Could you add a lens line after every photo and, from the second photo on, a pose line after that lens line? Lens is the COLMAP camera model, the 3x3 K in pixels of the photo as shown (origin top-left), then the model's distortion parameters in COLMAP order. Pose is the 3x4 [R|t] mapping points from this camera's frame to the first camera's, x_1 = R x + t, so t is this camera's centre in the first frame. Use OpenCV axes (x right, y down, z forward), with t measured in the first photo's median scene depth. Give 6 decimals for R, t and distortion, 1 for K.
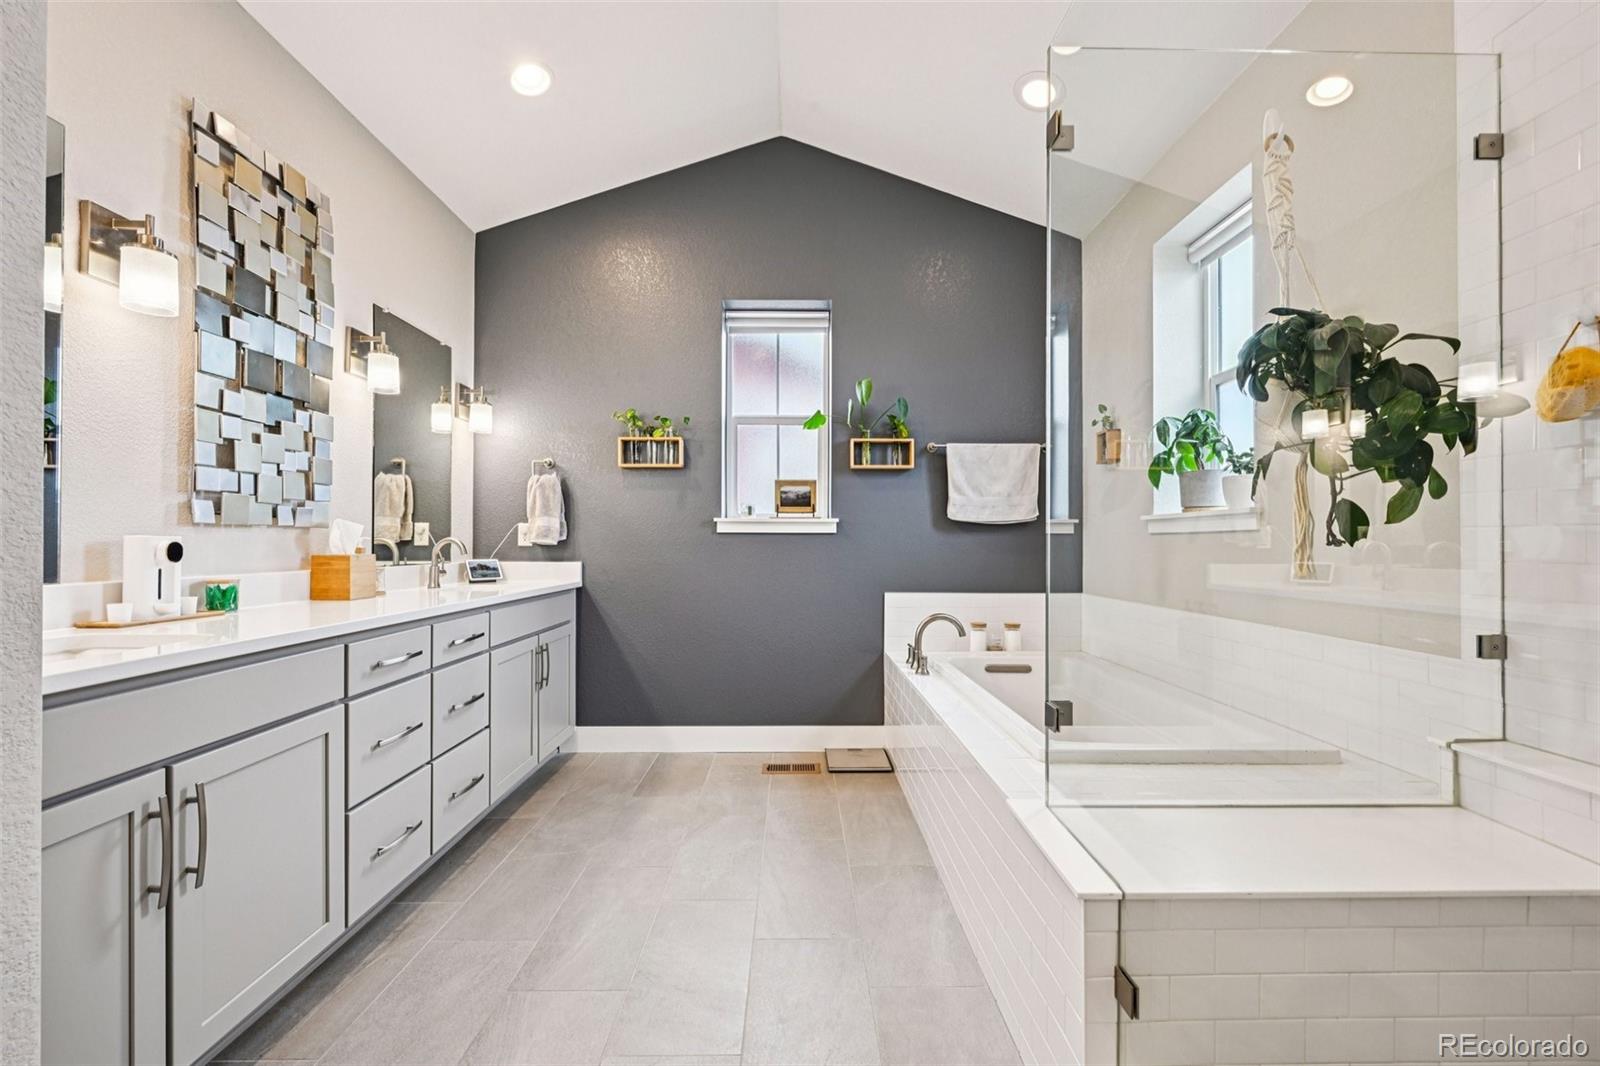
lens RADIAL K [[622.6, 0, 802.3], [0, 622.6, 537.7], [0, 0, 1]] dist [0.000105, 0.000109]
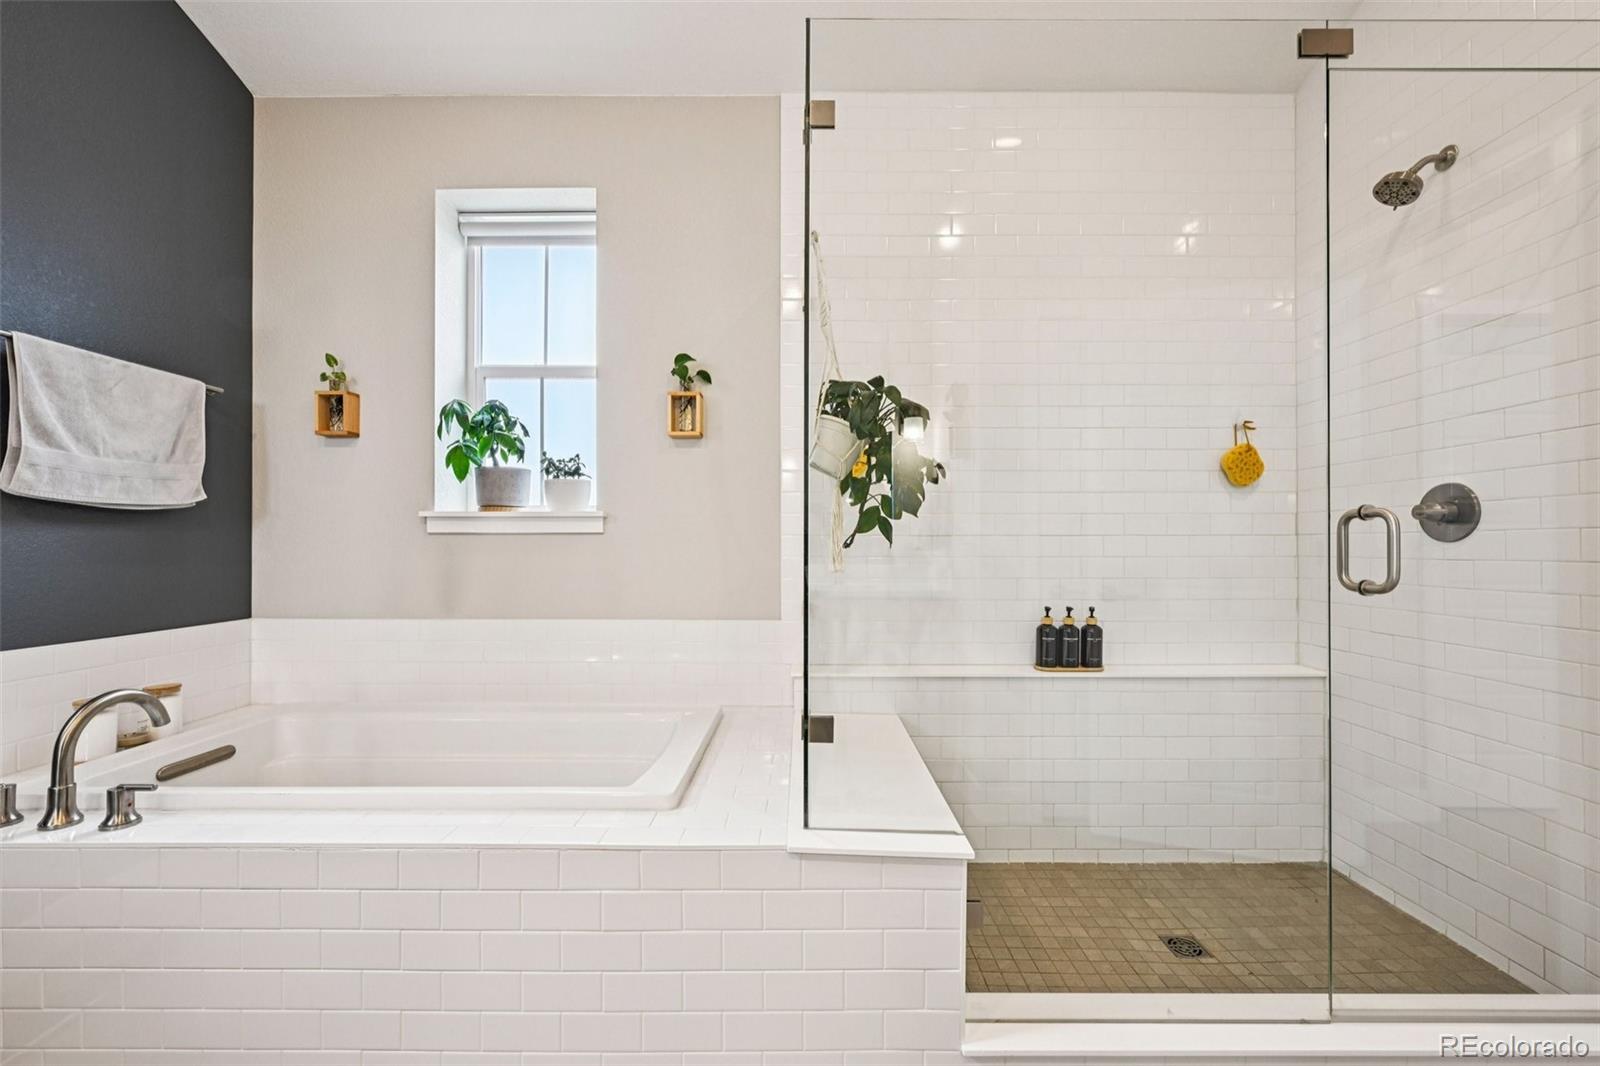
lens RADIAL K [[622.6, 0, 802.3], [0, 622.6, 537.7], [0, 0, 1]] dist [0.000105, 0.000109]
pose [[0.011068, 0.008749, 0.999900, -0.231896], [-0.008871, 0.999923, -0.008651, 0.001620], [-0.999899, -0.008774, 0.011145, 0.427660]]
